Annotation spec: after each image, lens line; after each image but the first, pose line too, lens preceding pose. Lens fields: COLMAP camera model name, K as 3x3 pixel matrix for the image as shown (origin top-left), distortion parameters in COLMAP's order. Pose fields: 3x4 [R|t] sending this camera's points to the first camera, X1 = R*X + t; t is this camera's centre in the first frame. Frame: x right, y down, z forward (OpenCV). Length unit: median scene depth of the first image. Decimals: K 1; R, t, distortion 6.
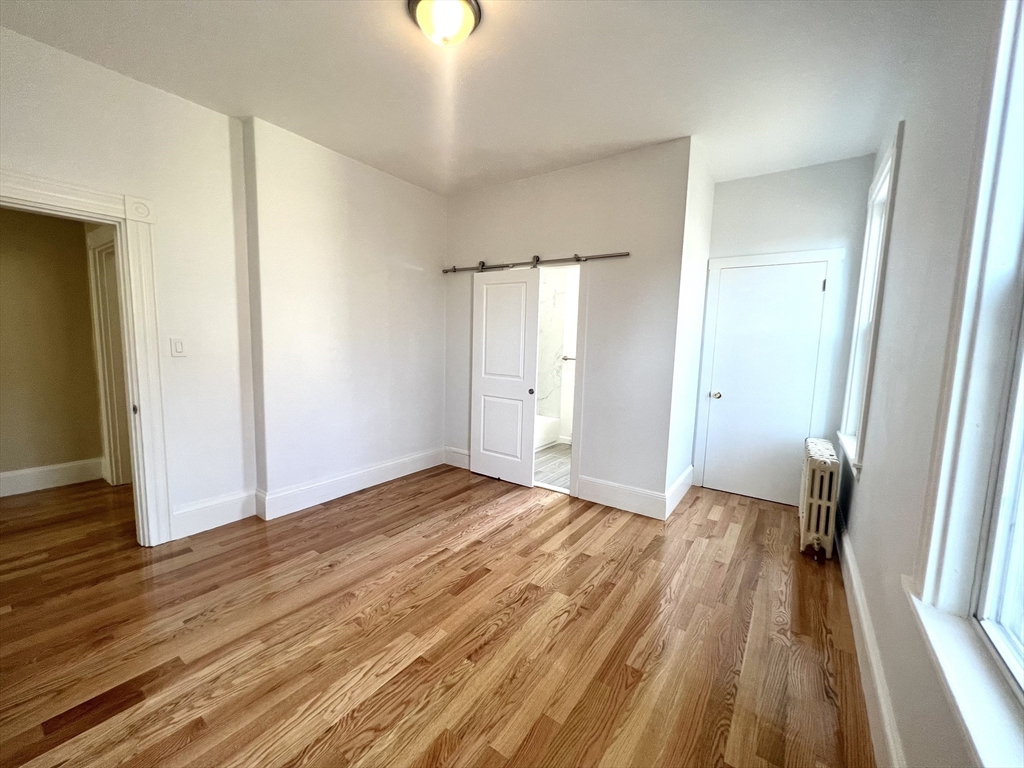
lens RADIAL K [[407.6, 0, 516.4], [0, 407.6, 384.2], [0, 0, 1]] dist [-0.001270, 0.000400]
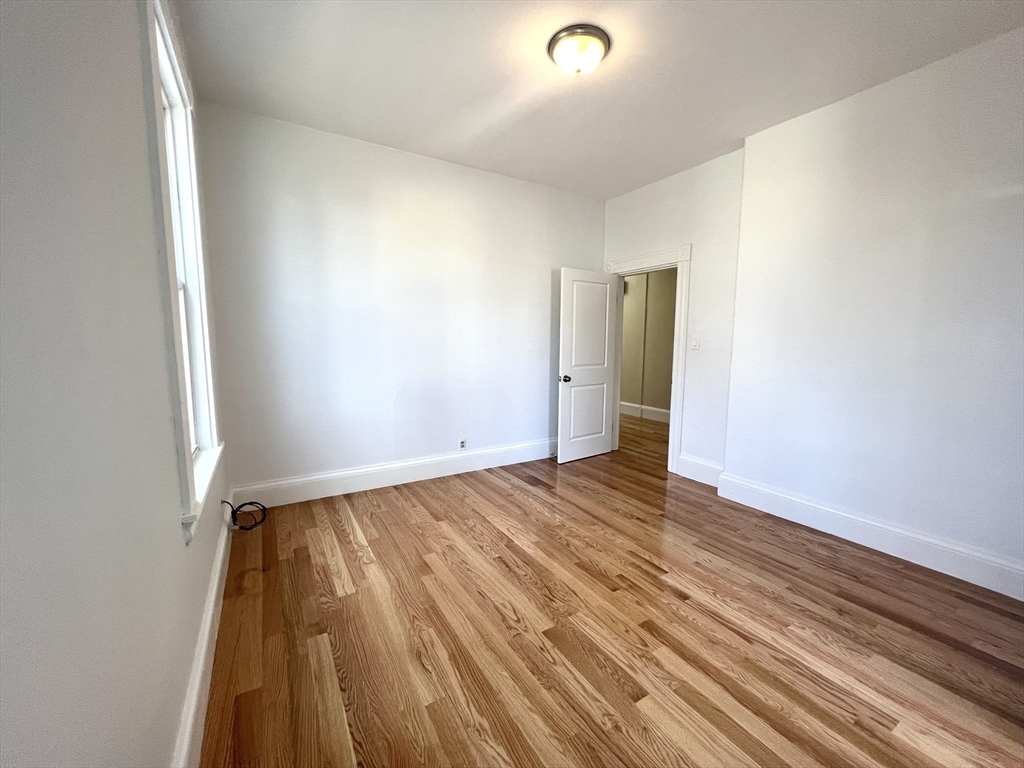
lens RADIAL K [[407.6, 0, 508.2], [0, 407.6, 384.9], [0, 0, 1]] dist [-0.001270, 0.000400]
pose [[-0.404760, 0.078671, -0.911033, 0.738226], [-0.114081, 0.984164, 0.135670, -0.065034], [0.907279, 0.158845, -0.389375, 1.001067]]
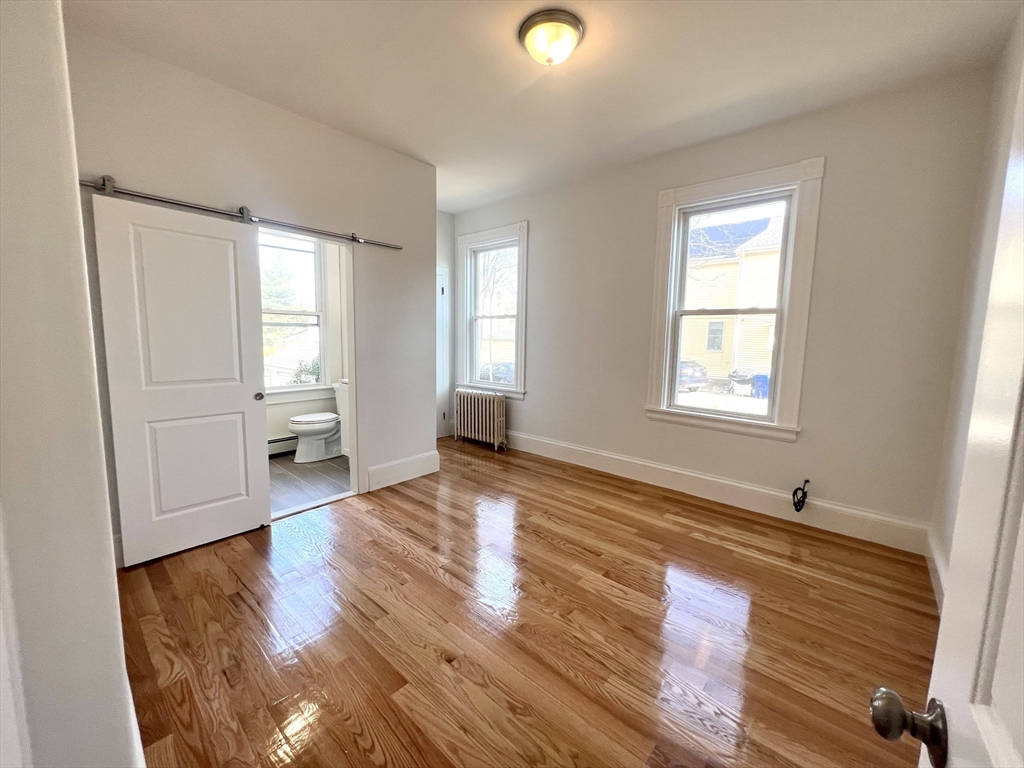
lens RADIAL K [[407.6, 0, 509.6], [0, 407.6, 383.3], [0, 0, 1]] dist [-0.001270, 0.000400]
pose [[0.117822, -0.138352, 0.983350, -0.996072], [0.095425, 0.987242, 0.127466, -0.089124], [-0.988439, 0.078818, 0.129521, 0.731822]]
